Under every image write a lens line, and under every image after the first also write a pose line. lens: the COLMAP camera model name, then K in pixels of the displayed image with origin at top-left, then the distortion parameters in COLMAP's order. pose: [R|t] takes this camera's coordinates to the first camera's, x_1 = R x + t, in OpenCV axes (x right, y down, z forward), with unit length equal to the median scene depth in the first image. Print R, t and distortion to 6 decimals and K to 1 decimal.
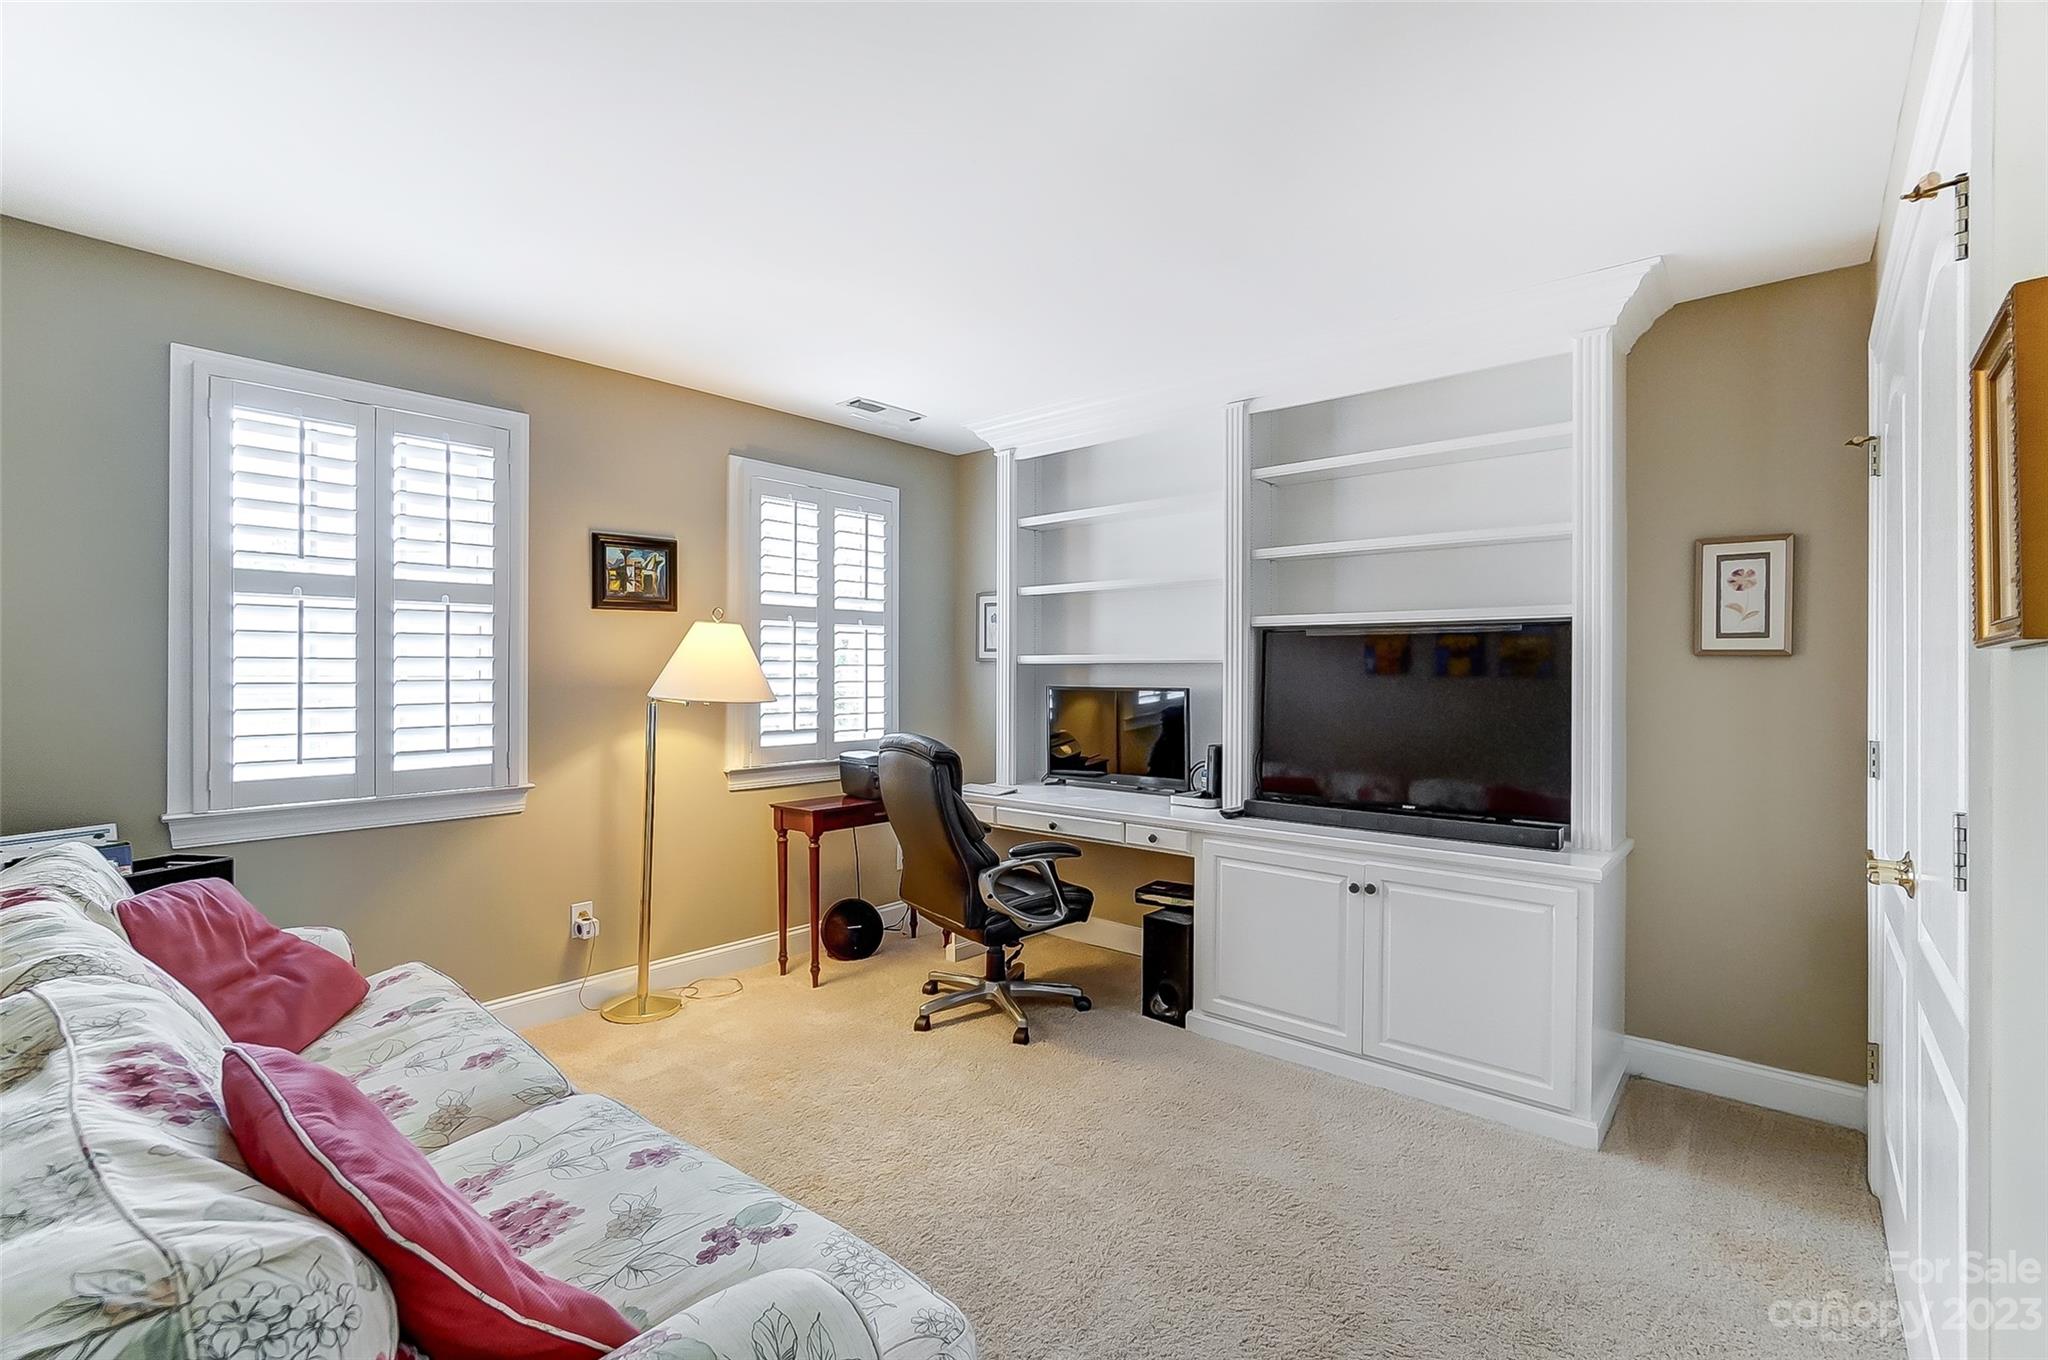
lens RADIAL K [[922.4, 0, 1005.3], [0, 922.4, 664.9], [0, 0, 1]] dist [-0.065511, 0.024202]
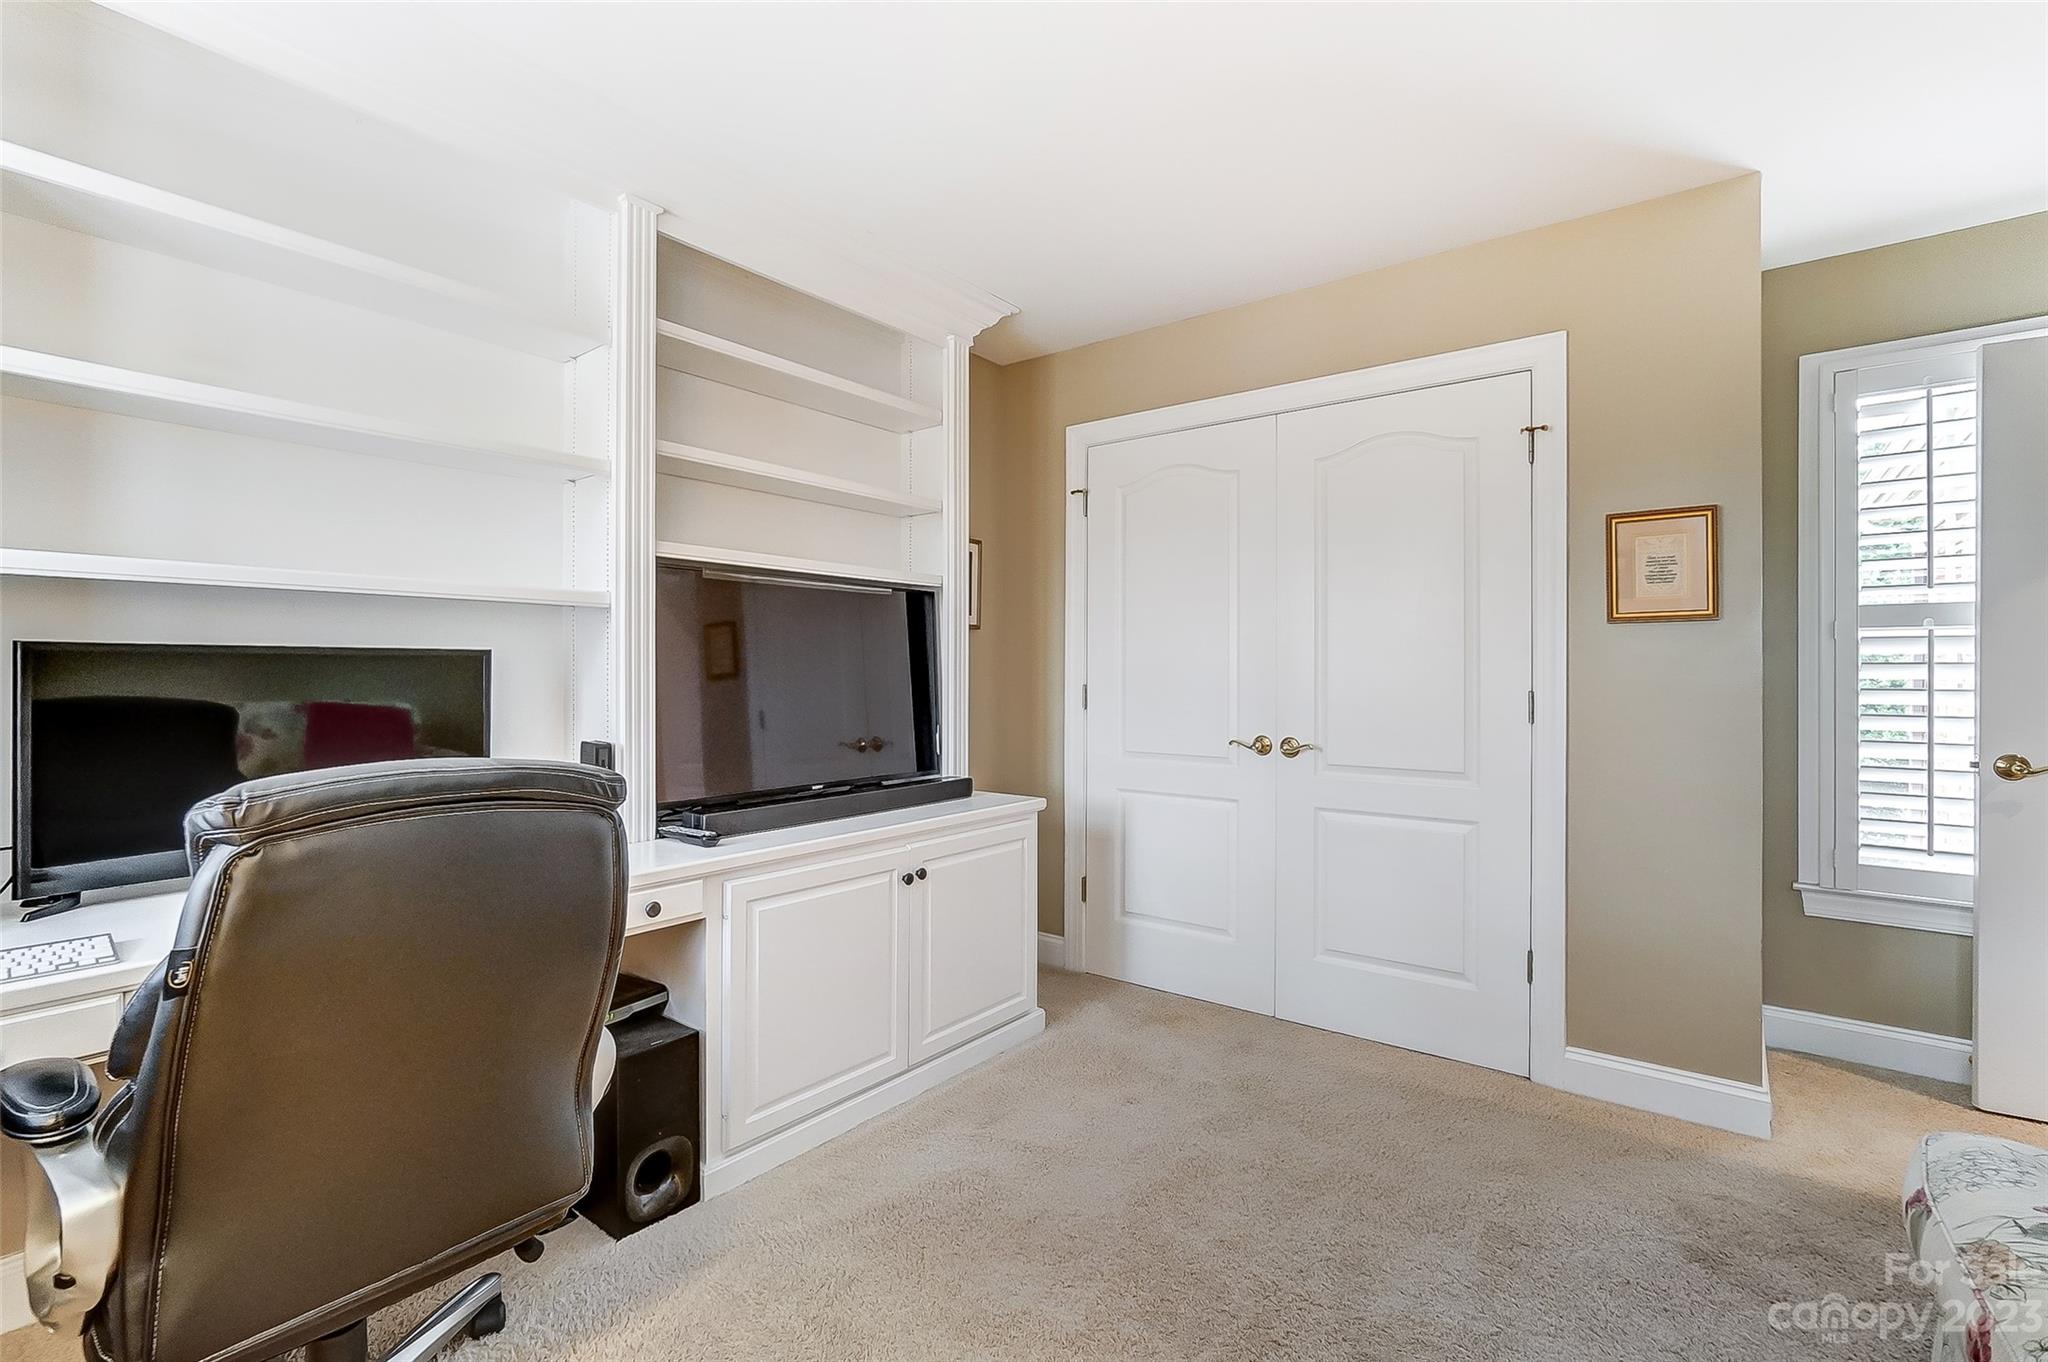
lens RADIAL K [[916.1, 0, 996.4], [0, 916.1, 668.9], [0, 0, 1]] dist [-0.033716, 0.016259]
pose [[-0.040891, -0.005563, 0.999148, -0.475339], [-0.008735, 0.999948, 0.005210, 0.039943], [-0.999125, -0.008514, -0.040938, 0.933947]]
